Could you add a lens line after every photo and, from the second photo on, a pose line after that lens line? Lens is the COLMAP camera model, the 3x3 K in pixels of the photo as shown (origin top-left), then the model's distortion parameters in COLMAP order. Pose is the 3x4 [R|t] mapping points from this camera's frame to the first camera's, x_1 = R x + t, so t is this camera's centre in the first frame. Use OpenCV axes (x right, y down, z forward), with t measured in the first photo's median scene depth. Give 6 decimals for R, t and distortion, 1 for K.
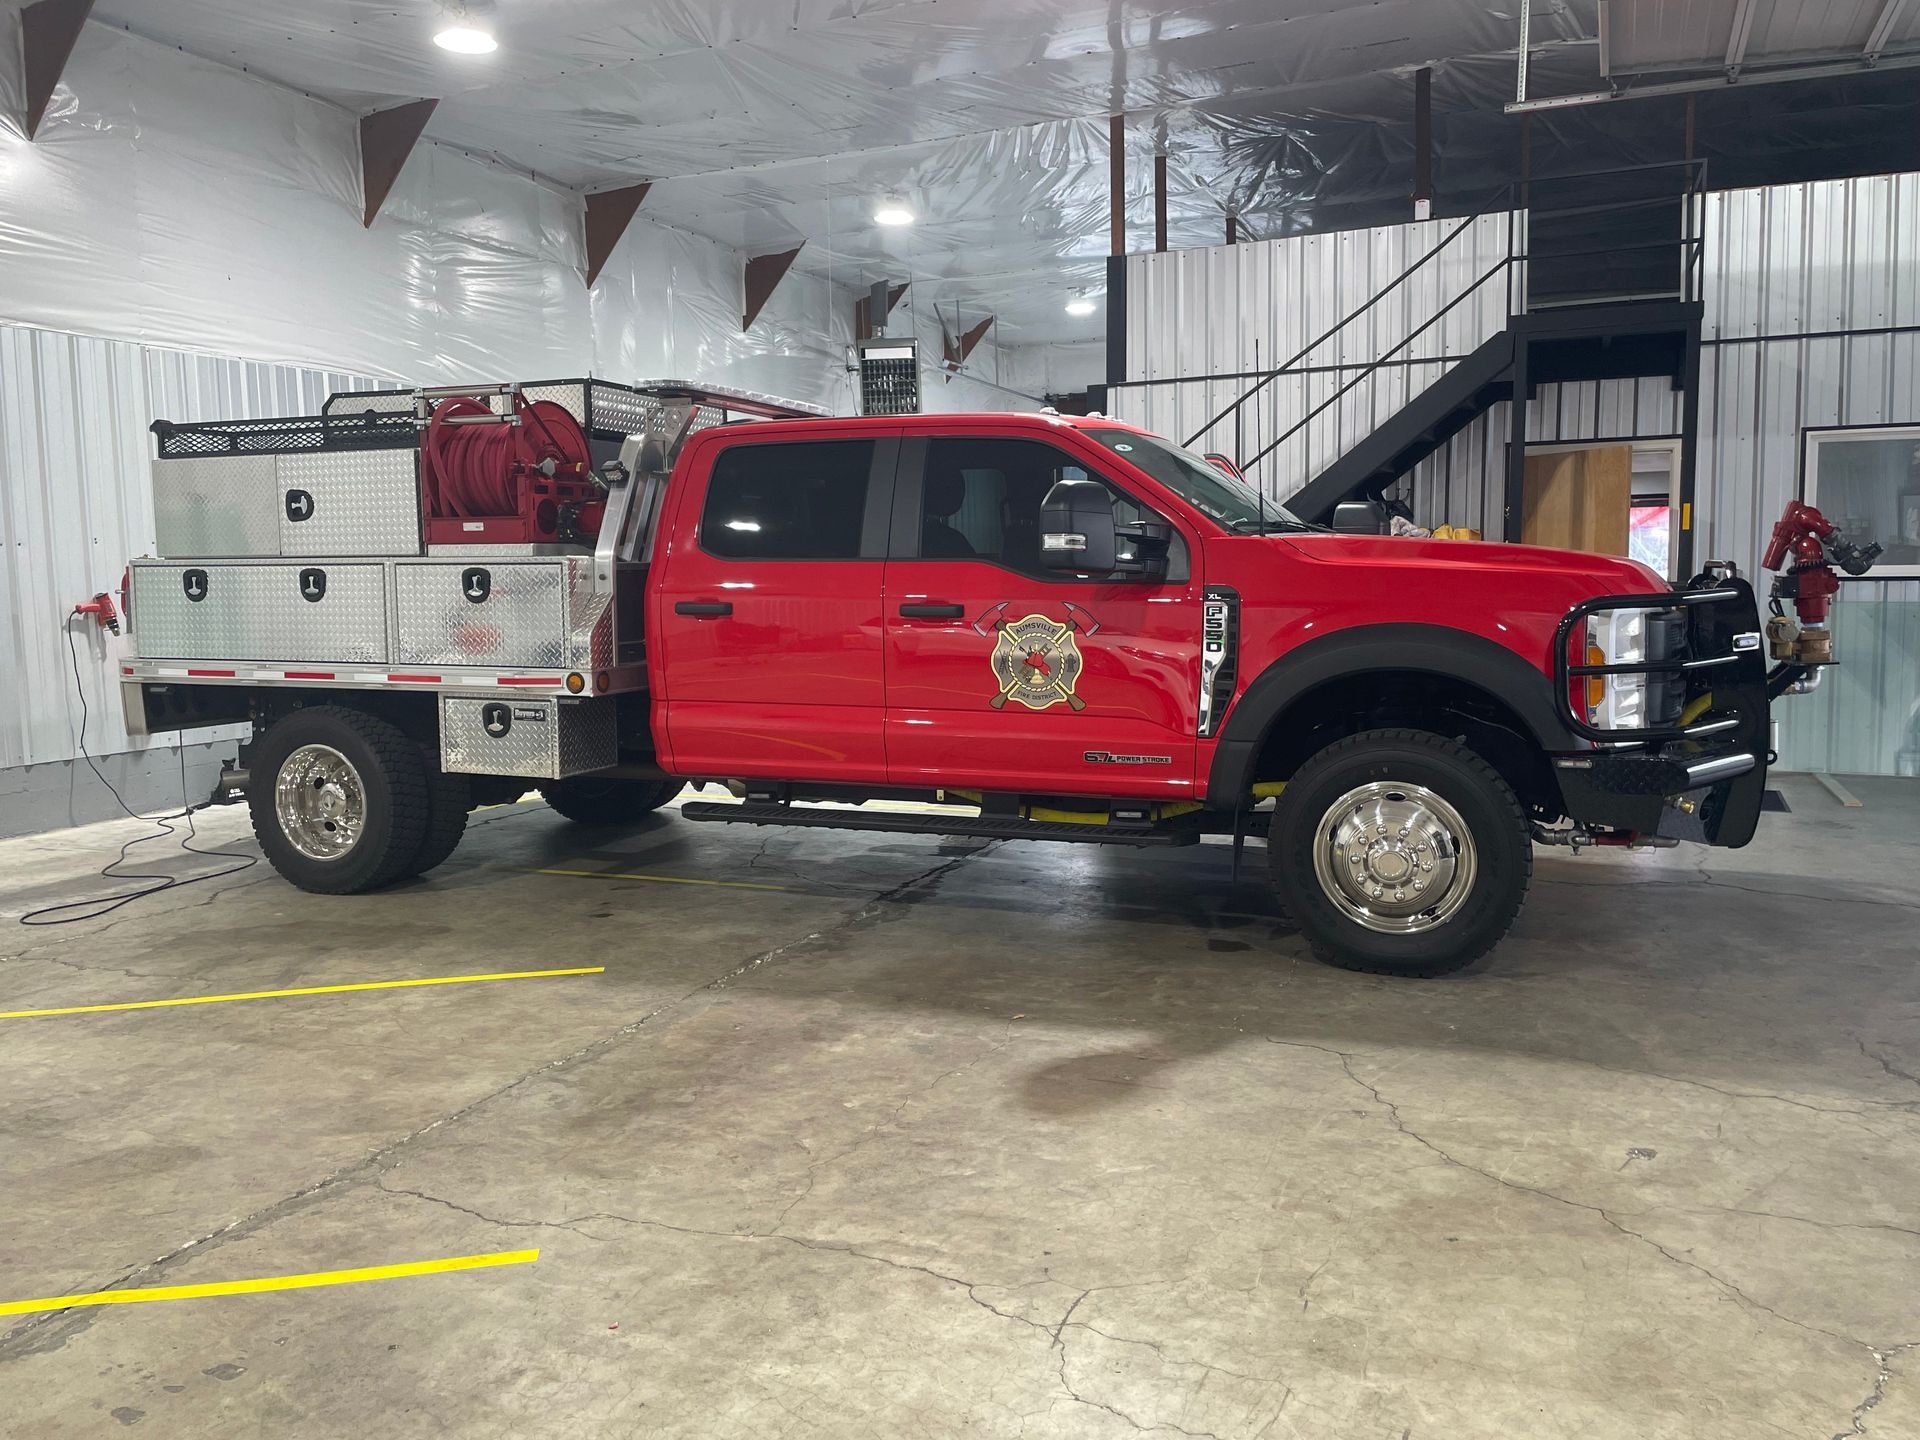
lens RADIAL K [[1522.9, 0, 956.7], [0, 1522.9, 711.2], [0, 0, 1]] dist [0.030233, -0.002184]
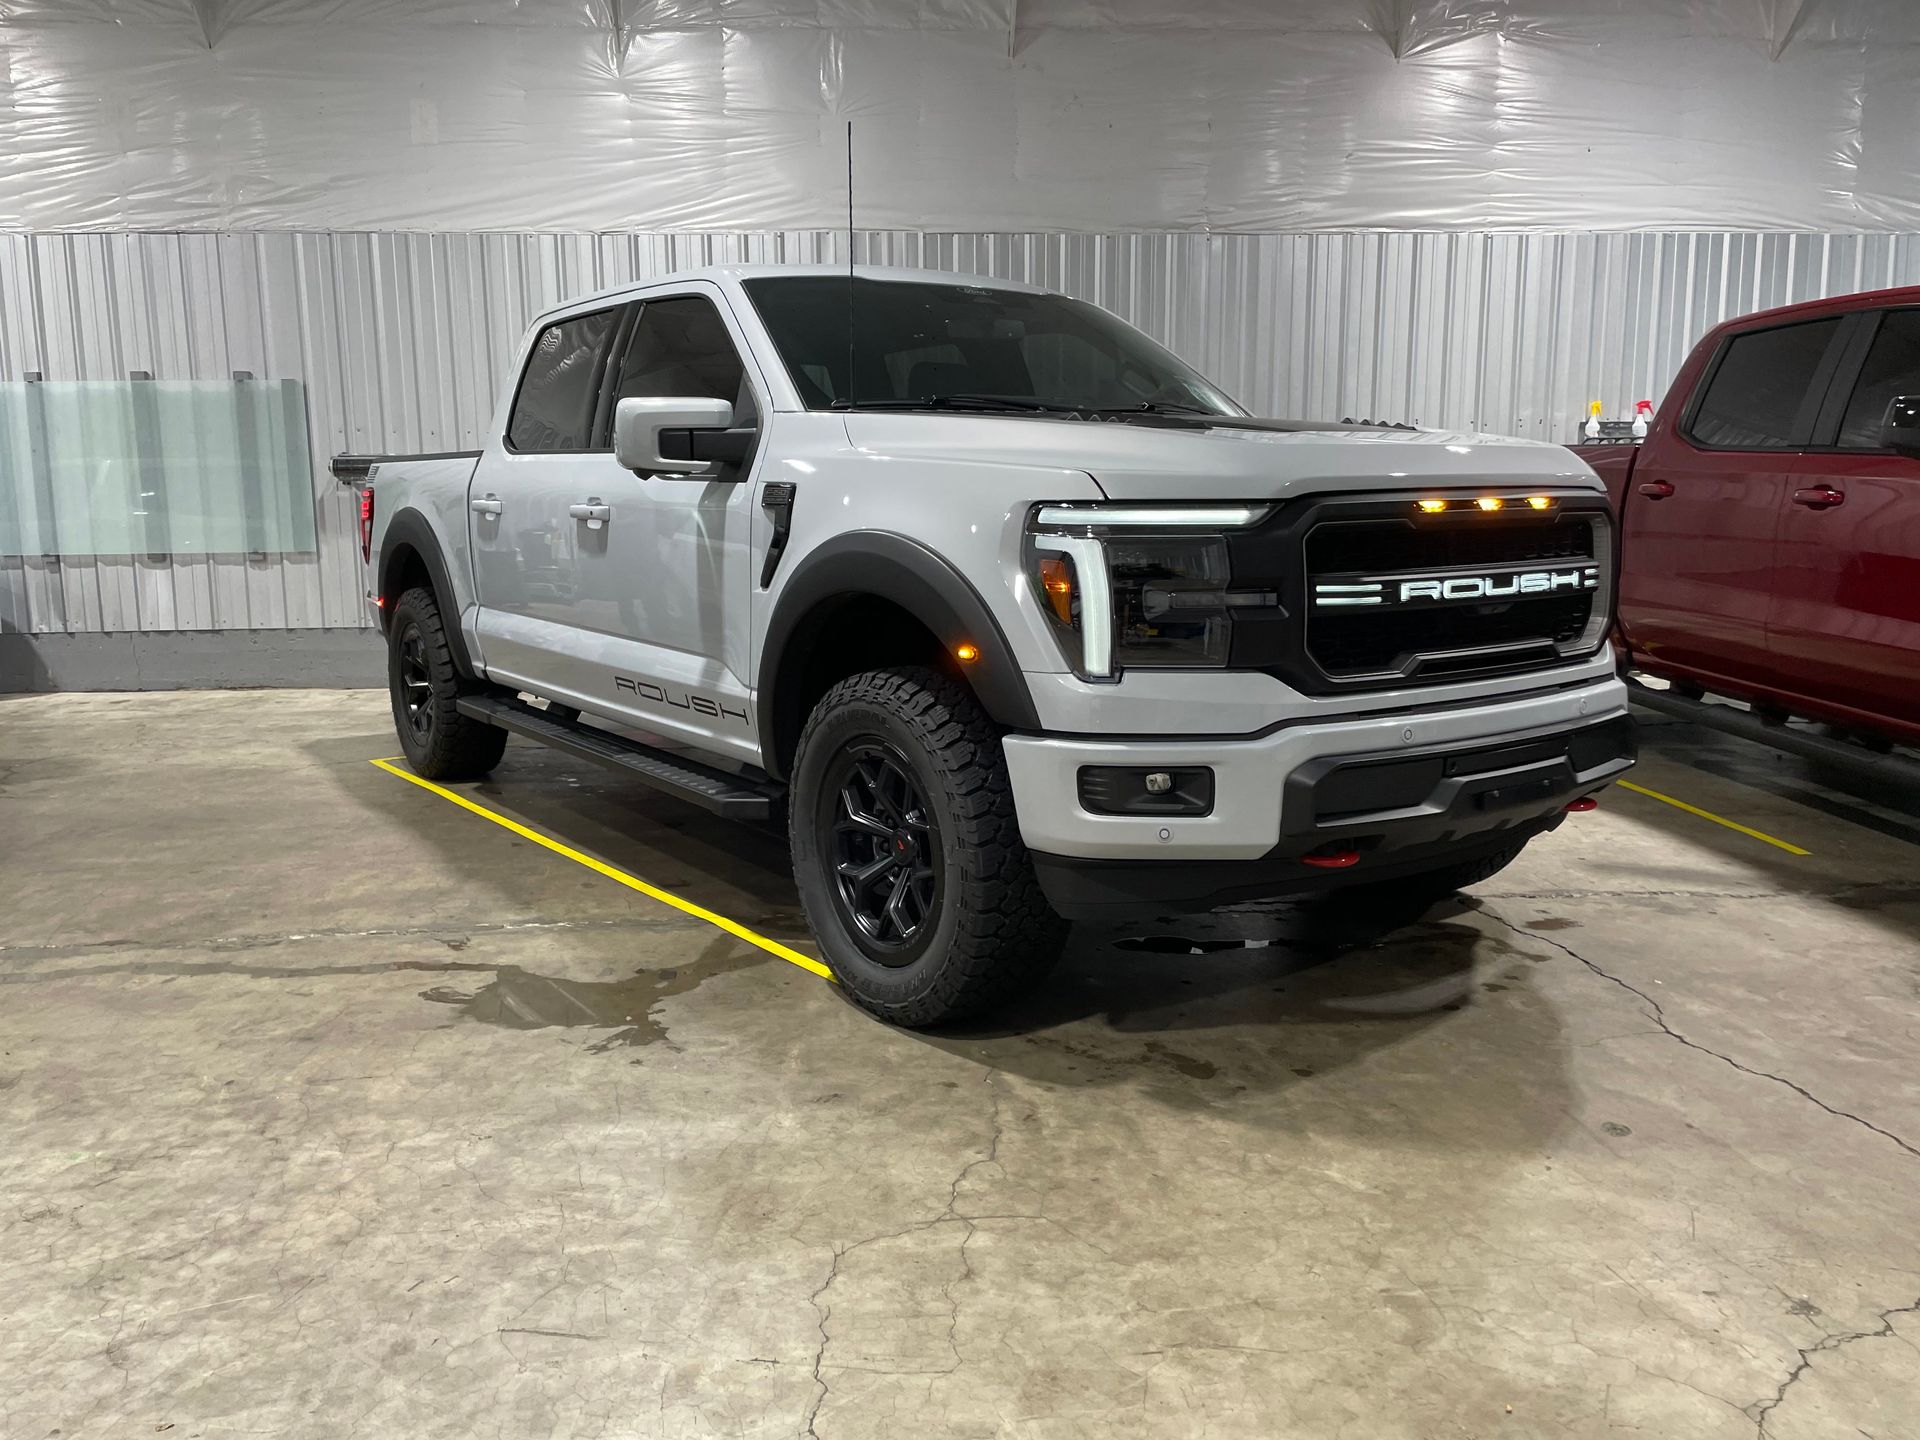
lens RADIAL K [[1522.9, 0, 957.5], [0, 1522.9, 726.6], [0, 0, 1]] dist [0.030233, -0.002184]
pose [[0.423767, 0.159260, -0.891660, 0.720718], [-0.095558, 0.986788, 0.130837, -0.010903], [0.900716, 0.029761, 0.433387, 0.503136]]
